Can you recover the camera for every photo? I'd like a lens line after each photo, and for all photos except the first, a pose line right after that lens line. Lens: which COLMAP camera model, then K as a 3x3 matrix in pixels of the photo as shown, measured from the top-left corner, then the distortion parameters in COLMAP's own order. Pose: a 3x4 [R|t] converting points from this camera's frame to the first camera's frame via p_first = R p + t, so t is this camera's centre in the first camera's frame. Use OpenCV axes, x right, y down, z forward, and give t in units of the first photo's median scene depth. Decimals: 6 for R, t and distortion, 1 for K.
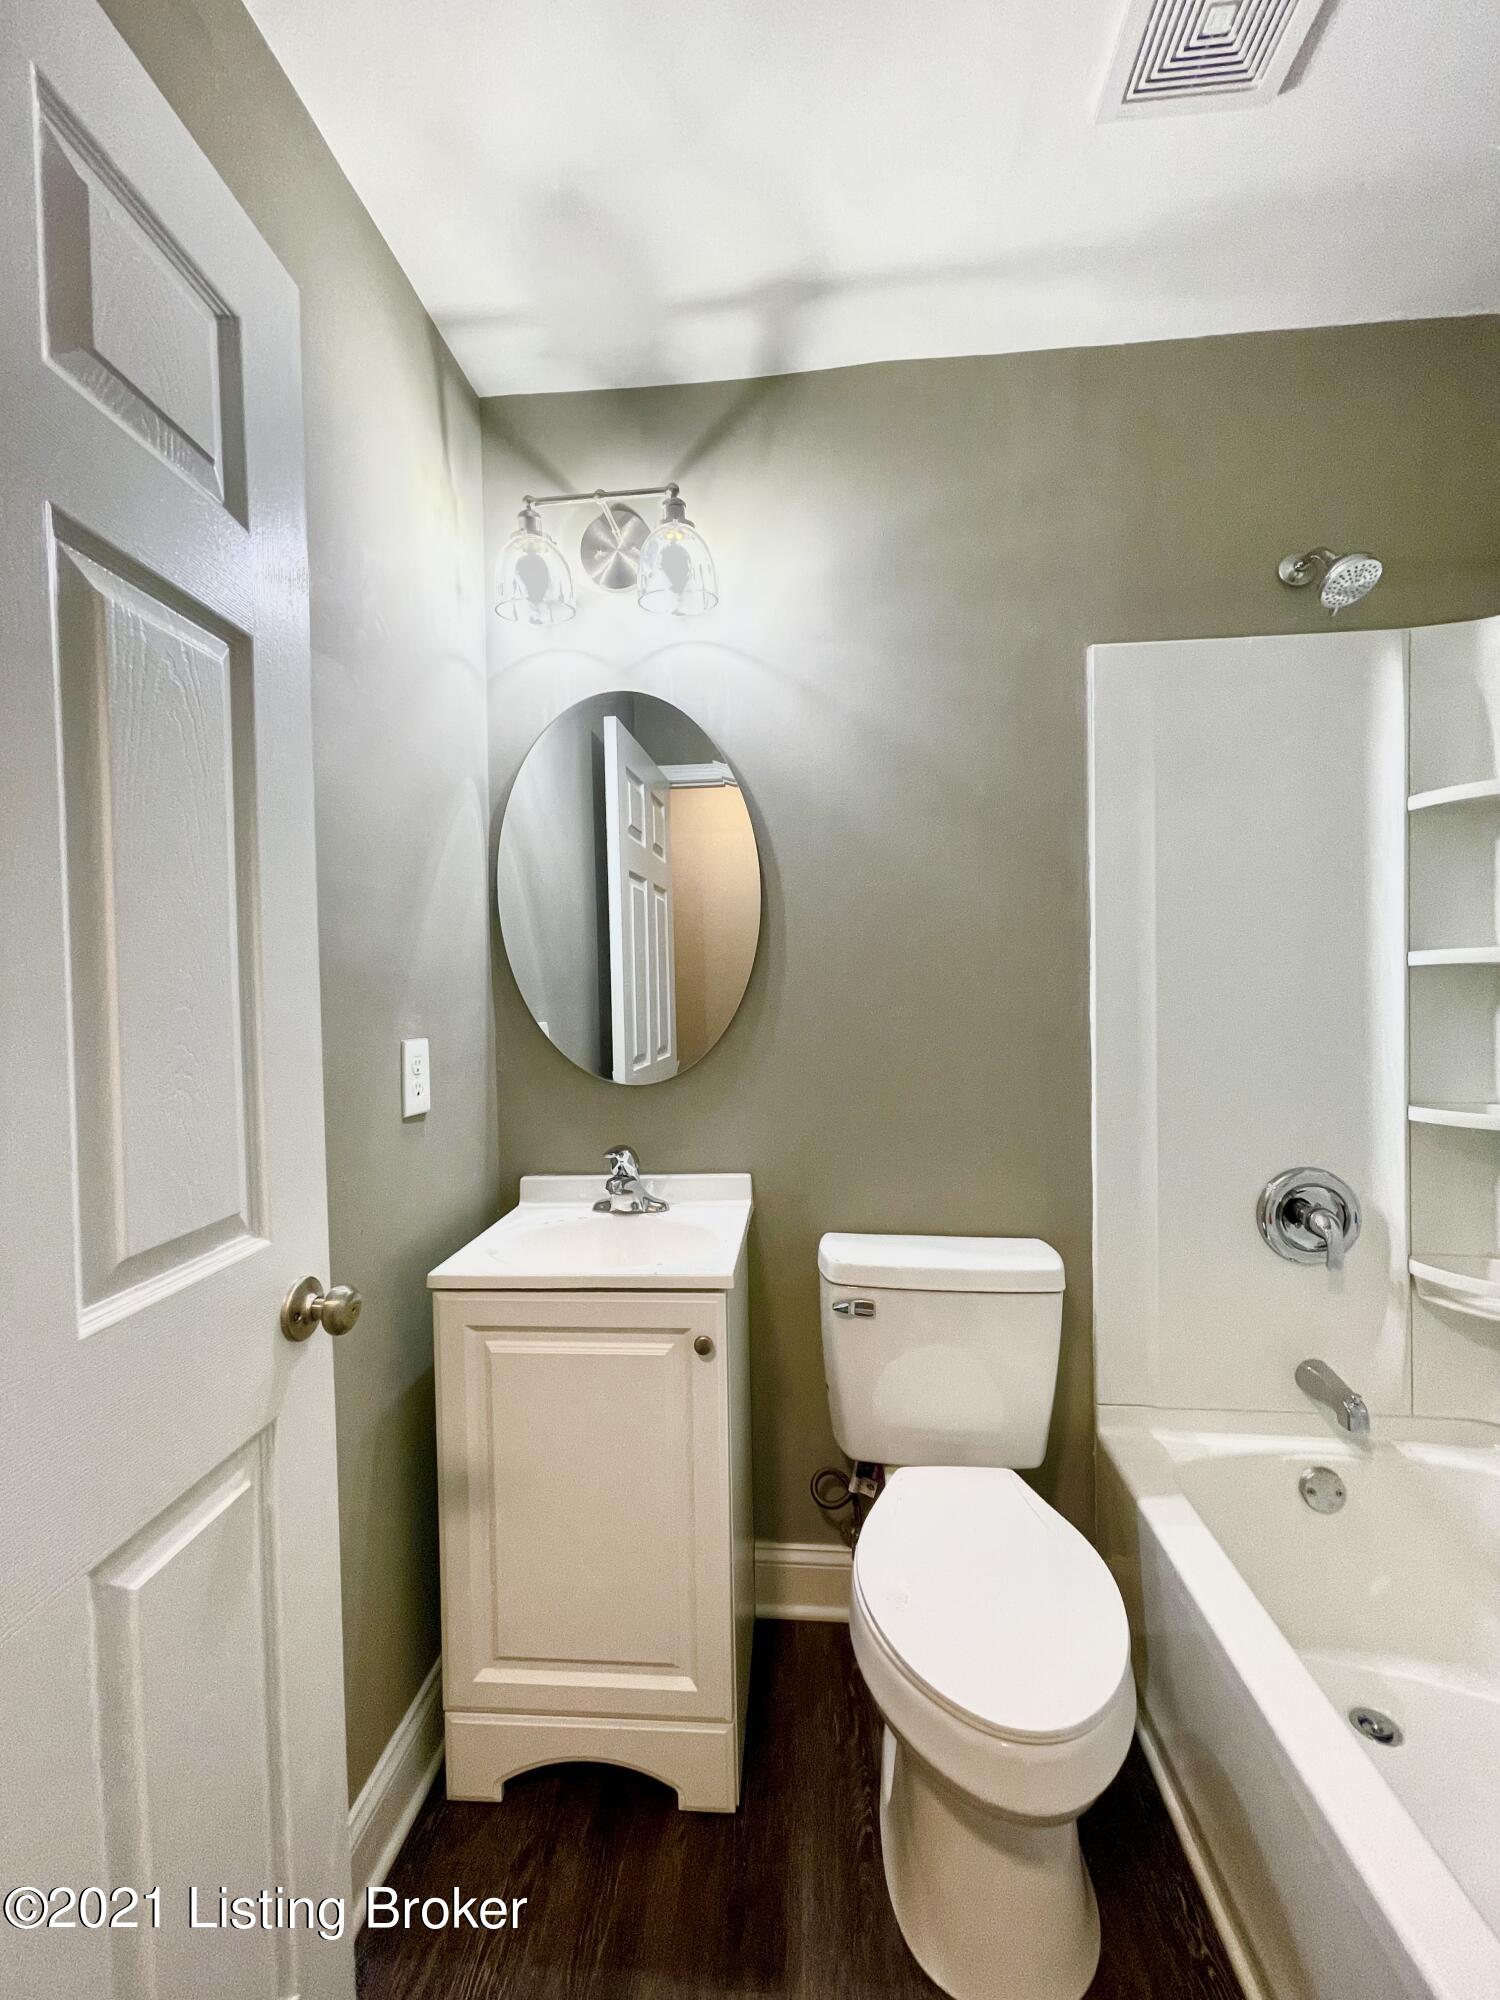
lens RADIAL K [[808.2, 0, 748.9], [0, 808.2, 1008.2], [0, 0, 1]] dist [-0.000113, 0.000375]
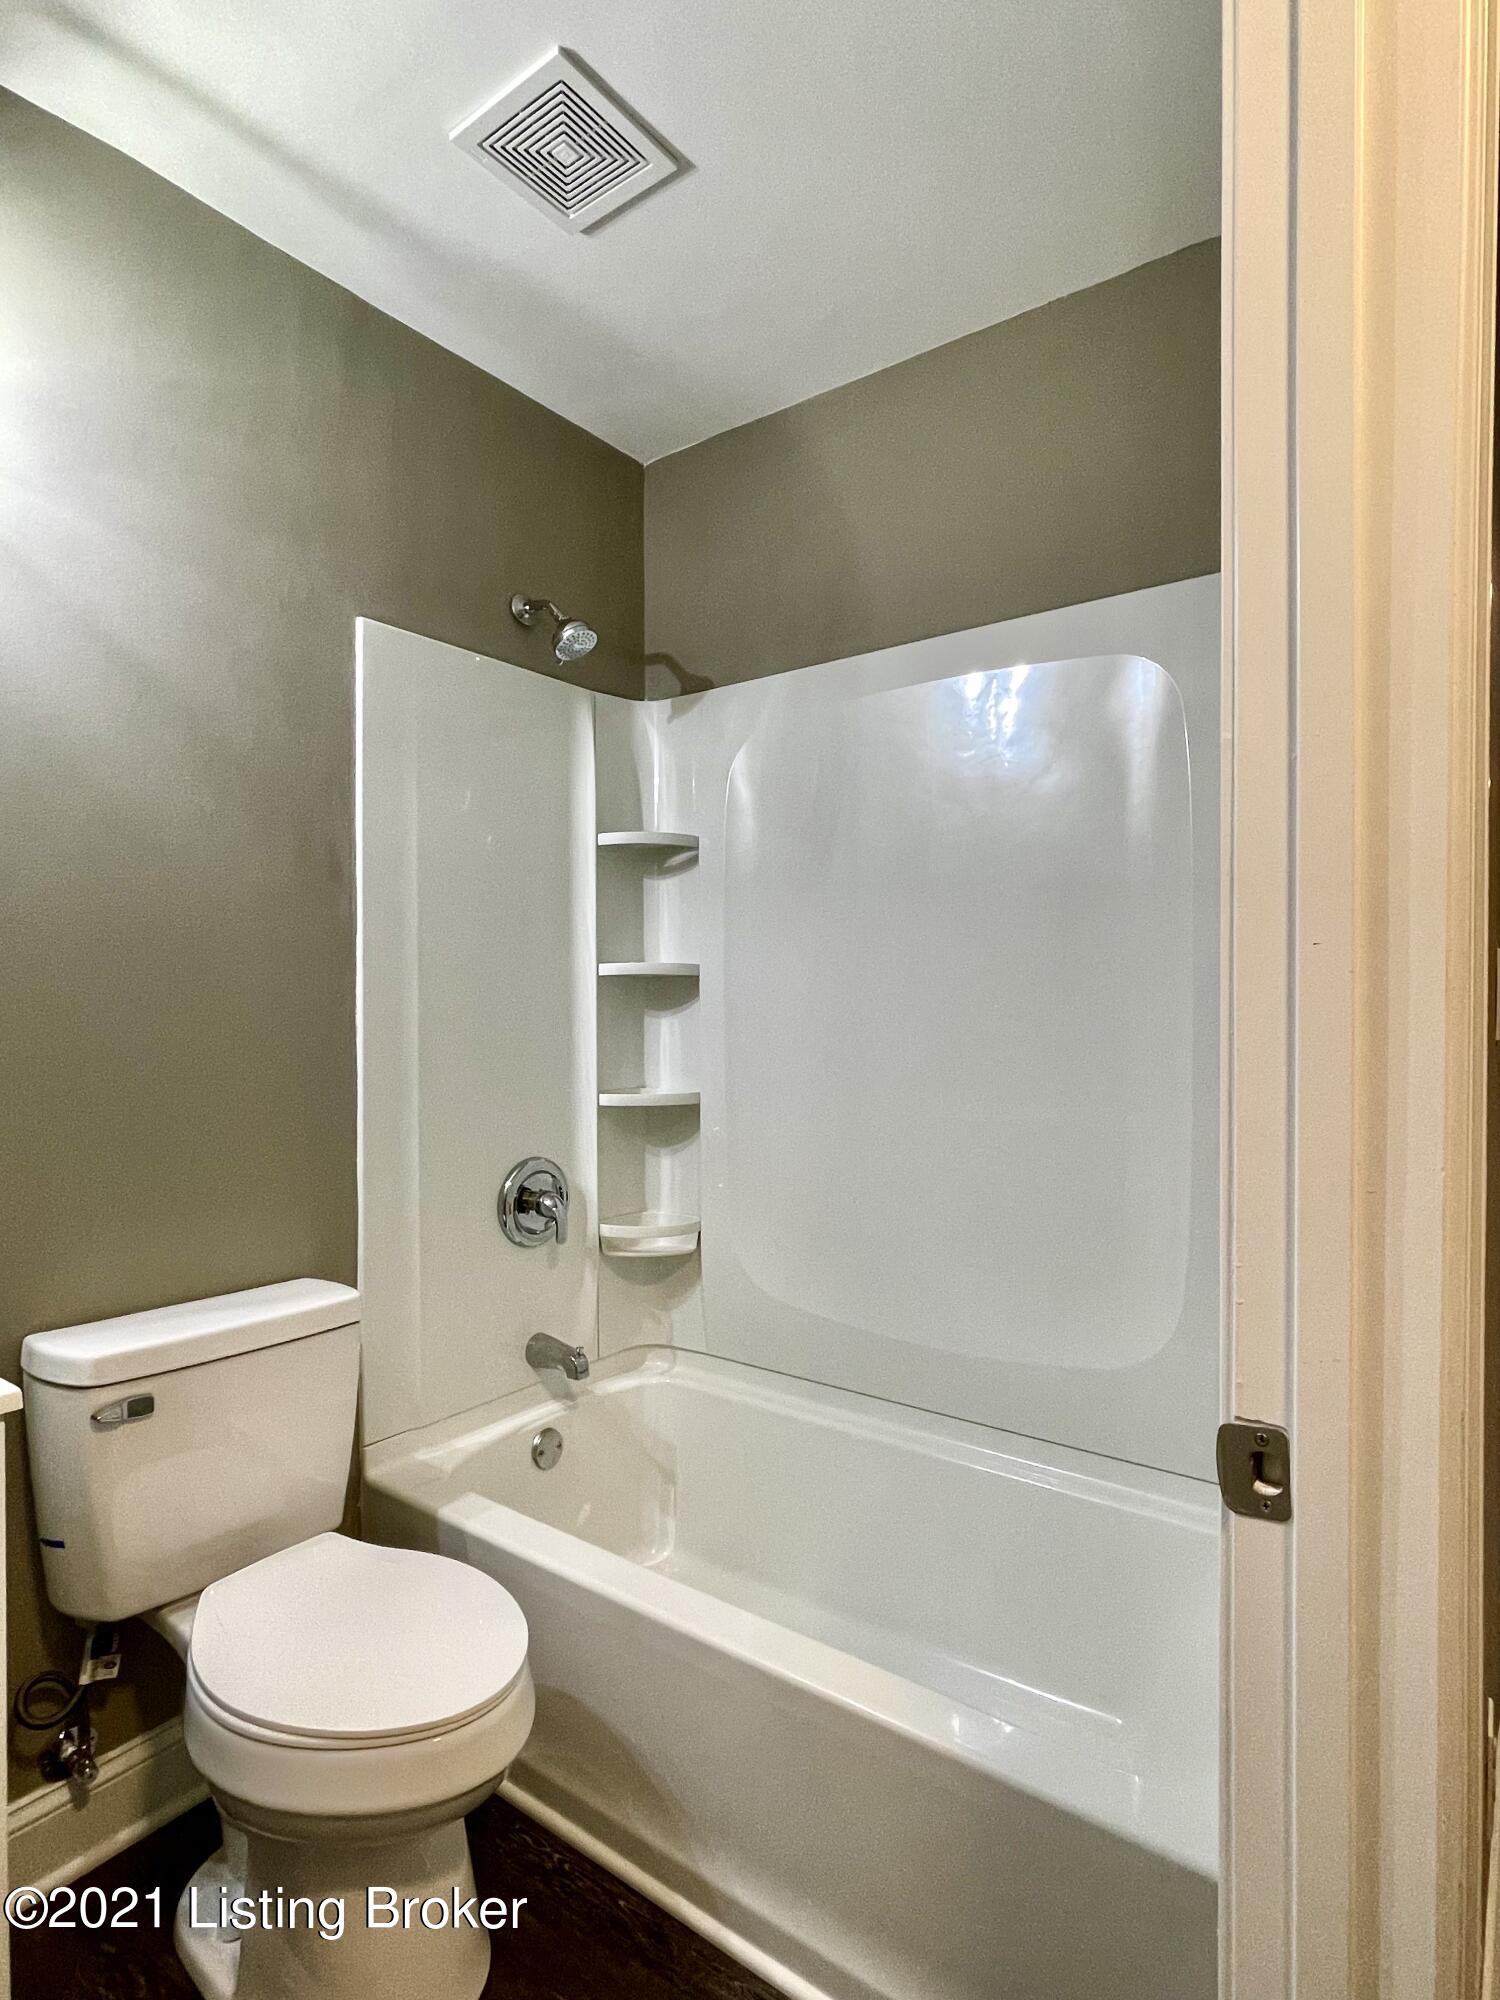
lens RADIAL K [[1056.5, 0, 754.0], [0, 1056.5, 1000.9], [0, 0, 1]] dist [0.023148, -0.001961]
pose [[0.536846, 0.011505, 0.843602, -0.366318], [0.006446, 0.999822, -0.017738, 0.013222], [-0.843656, 0.014960, 0.536676, -0.023098]]
